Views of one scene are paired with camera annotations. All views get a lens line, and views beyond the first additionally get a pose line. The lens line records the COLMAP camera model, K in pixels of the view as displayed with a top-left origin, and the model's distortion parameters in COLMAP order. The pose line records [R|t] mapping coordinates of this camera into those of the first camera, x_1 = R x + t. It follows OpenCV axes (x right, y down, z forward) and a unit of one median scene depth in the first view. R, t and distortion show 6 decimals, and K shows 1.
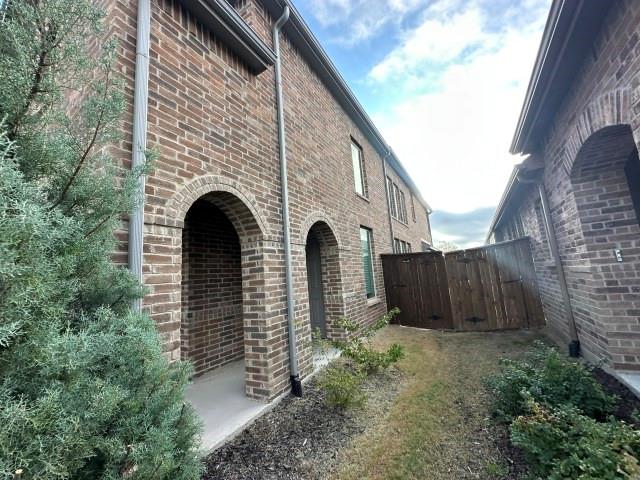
lens RADIAL K [[256.1, 0, 320.0], [0, 256.1, 240.0], [0, 0, 1]] dist [-0.000123, 0.000116]
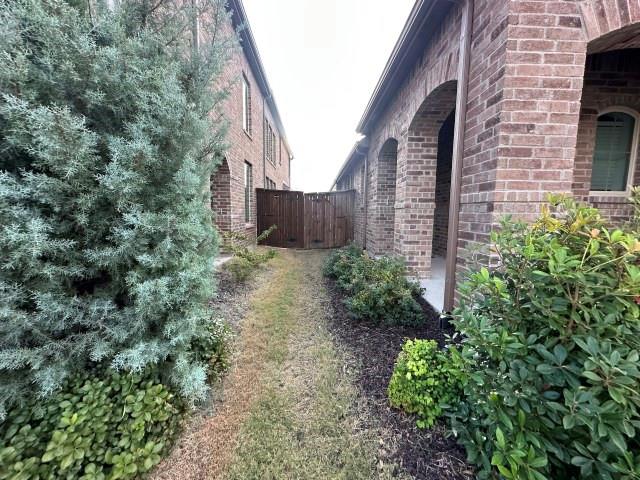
lens RADIAL K [[256.1, 0, 320.0], [0, 256.1, 240.0], [0, 0, 1]] dist [-0.000123, 0.000116]
pose [[0.844121, 0.030140, 0.535305, -0.165211], [-0.154628, 0.969680, 0.189235, 0.022350], [-0.513371, -0.242511, 0.823188, -0.214301]]
